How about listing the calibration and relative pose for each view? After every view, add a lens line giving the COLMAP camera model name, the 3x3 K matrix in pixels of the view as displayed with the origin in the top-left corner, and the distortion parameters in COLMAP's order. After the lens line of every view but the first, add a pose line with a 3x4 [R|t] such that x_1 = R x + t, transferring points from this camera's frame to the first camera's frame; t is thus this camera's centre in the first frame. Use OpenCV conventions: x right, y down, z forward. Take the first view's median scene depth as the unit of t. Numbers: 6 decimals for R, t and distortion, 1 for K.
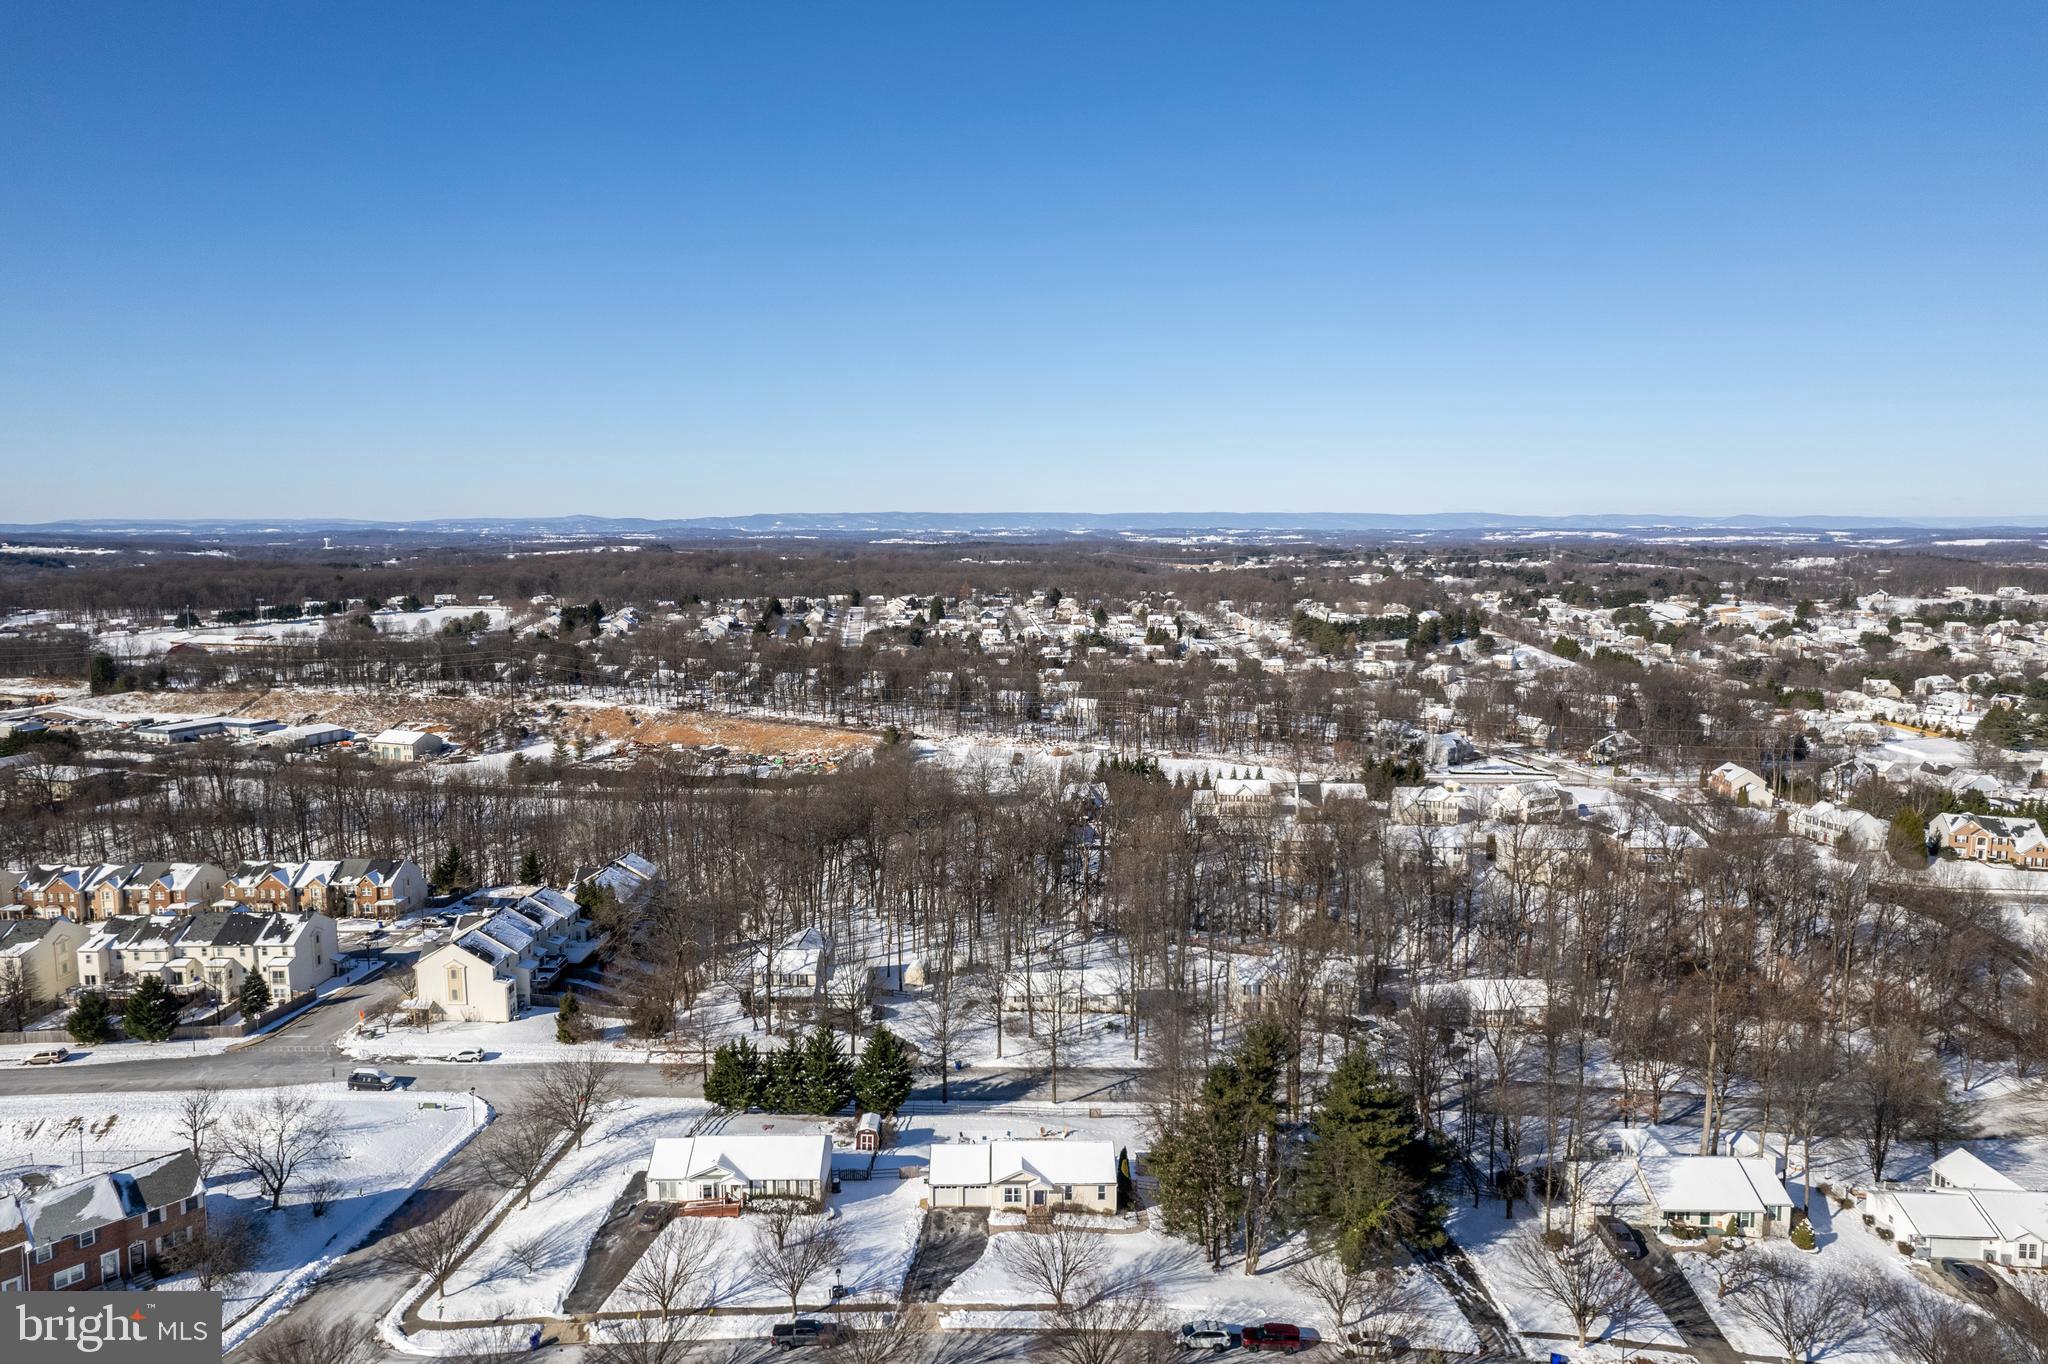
lens RADIAL K [[1321.5, 0, 1024.0], [0, 1321.5, 682.0], [0, 0, 1]] dist [-0.002370, -0.000304]
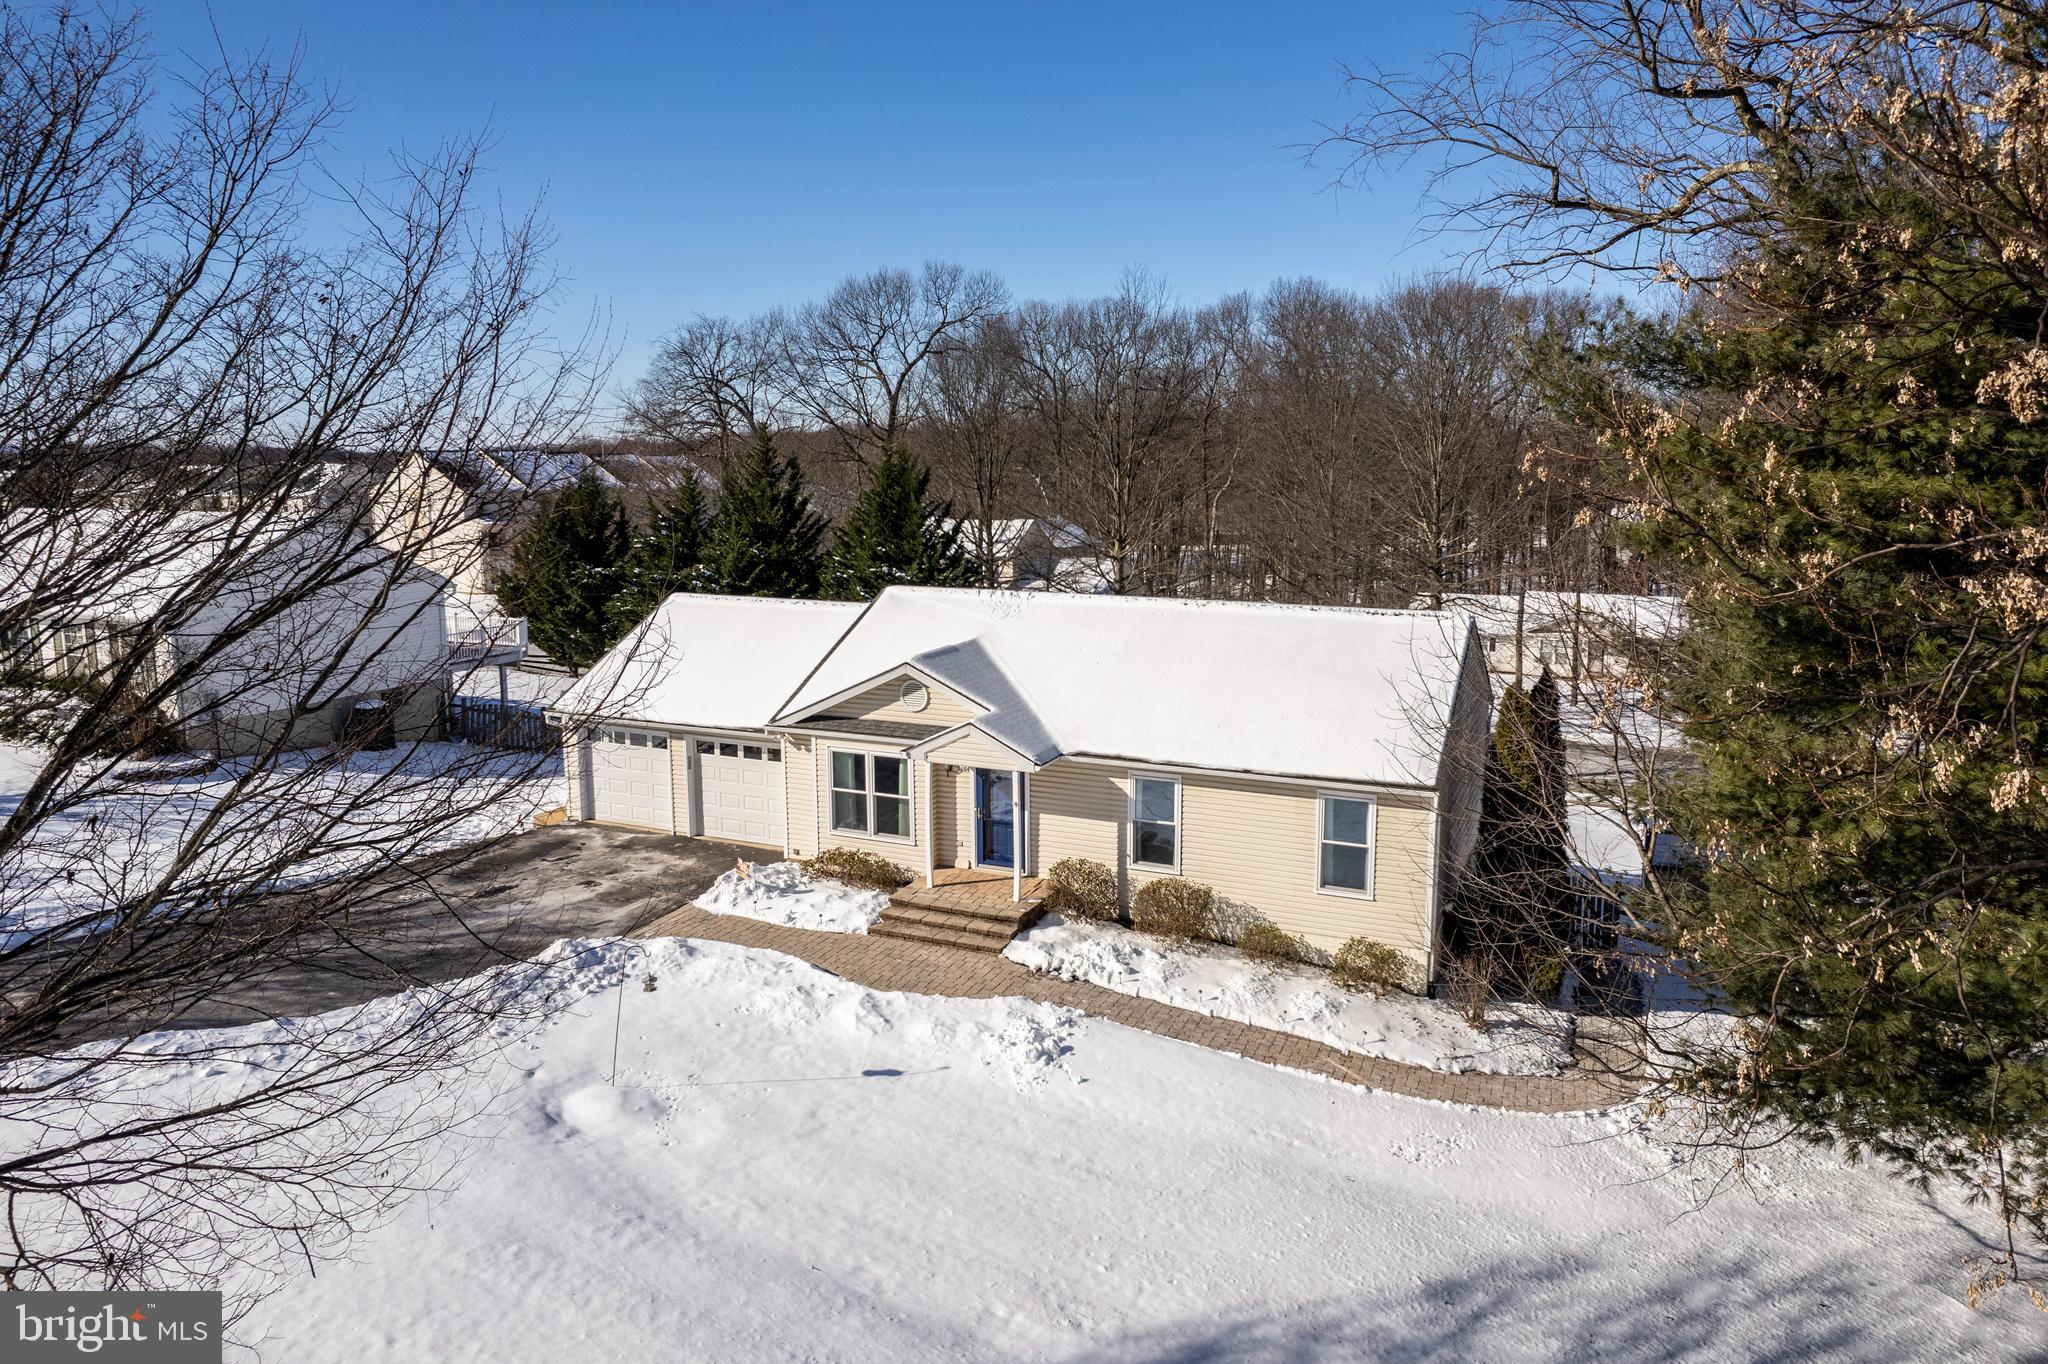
lens RADIAL K [[1330.7, 0, 1056.8], [0, 1330.7, 681.8], [0, 0, 1]] dist [-0.009527, -0.002456]
pose [[0.909899, 0.071991, -0.408536, 0.078342], [-0.055170, 0.997078, 0.052828, 0.305588], [0.411146, -0.025529, 0.911212, 0.709702]]
